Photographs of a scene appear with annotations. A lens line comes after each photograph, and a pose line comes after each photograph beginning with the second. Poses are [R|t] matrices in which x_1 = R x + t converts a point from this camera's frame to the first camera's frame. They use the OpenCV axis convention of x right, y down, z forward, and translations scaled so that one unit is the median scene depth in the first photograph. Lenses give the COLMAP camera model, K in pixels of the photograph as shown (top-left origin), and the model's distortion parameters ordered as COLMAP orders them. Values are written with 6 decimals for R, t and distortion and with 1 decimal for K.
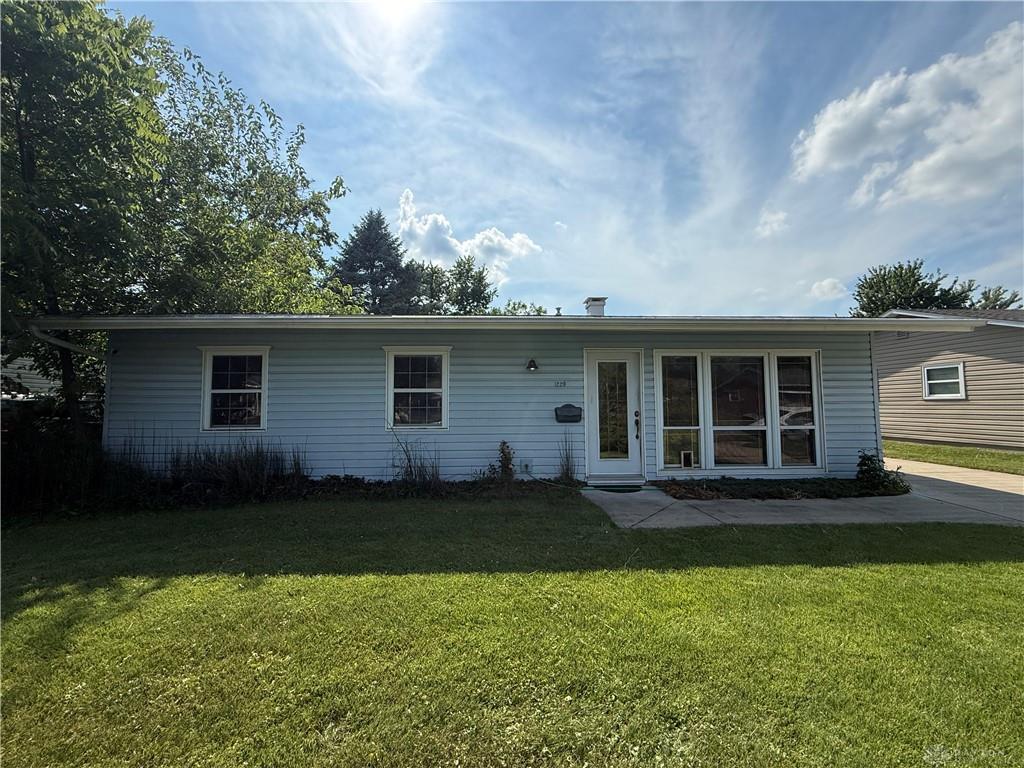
lens RADIAL K [[408.0, 0, 512.9], [0, 408.0, 380.6], [0, 0, 1]] dist [0.000627, -0.000541]
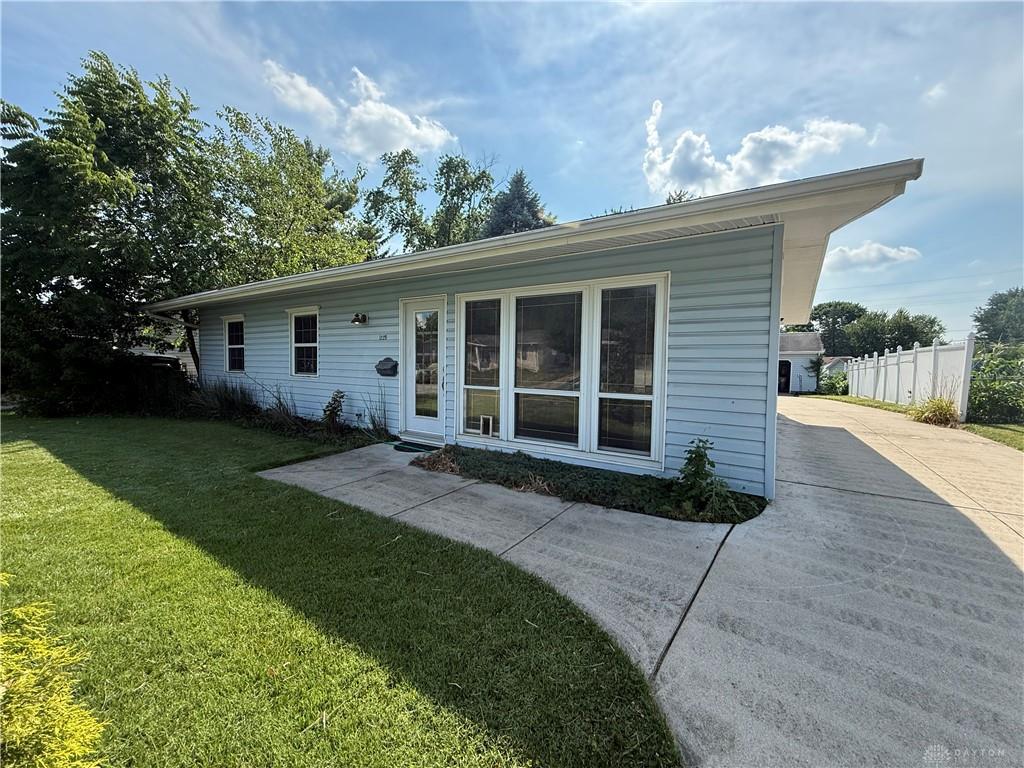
lens RADIAL K [[408.0, 0, 506.4], [0, 408.0, 392.3], [0, 0, 1]] dist [0.000627, -0.000541]
pose [[0.815756, 0.060062, -0.575269, 0.924738], [0.023104, 0.990416, 0.136168, 0.012417], [0.577934, -0.124371, 0.806551, 0.352326]]
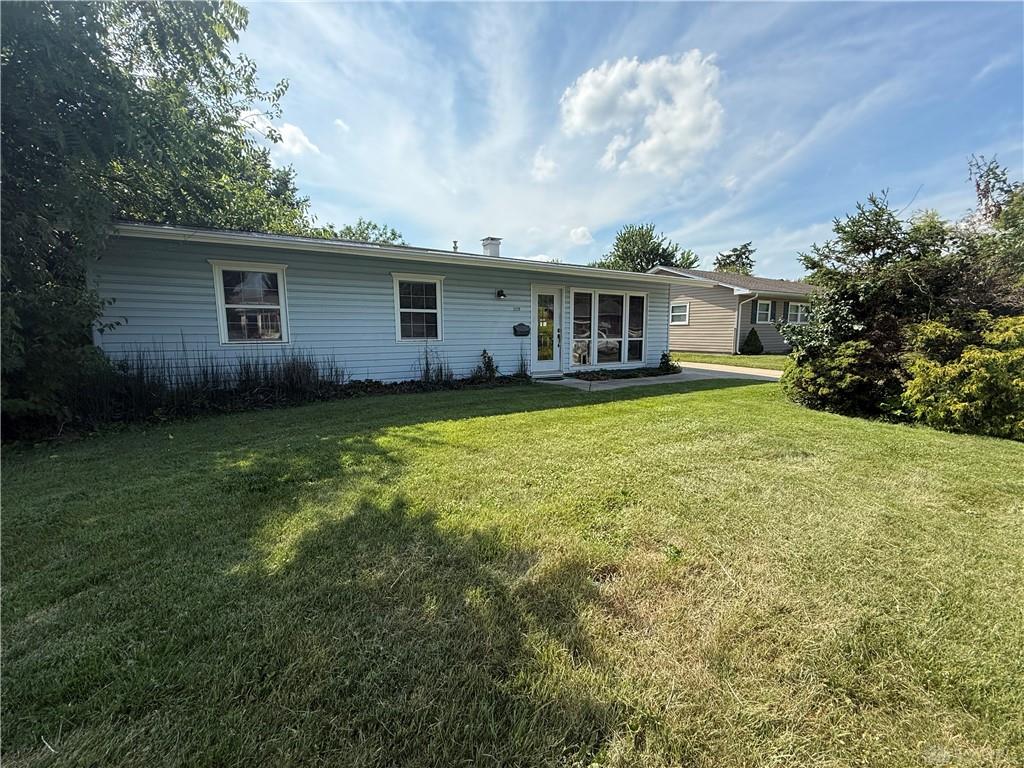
lens RADIAL K [[408.0, 0, 503.7], [0, 408.0, 380.9], [0, 0, 1]] dist [0.000627, -0.000541]
pose [[0.878012, -0.052634, 0.475735, -0.599621], [-0.035142, 0.984164, 0.173744, 0.009916], [-0.477346, -0.169267, 0.862258, -0.231541]]
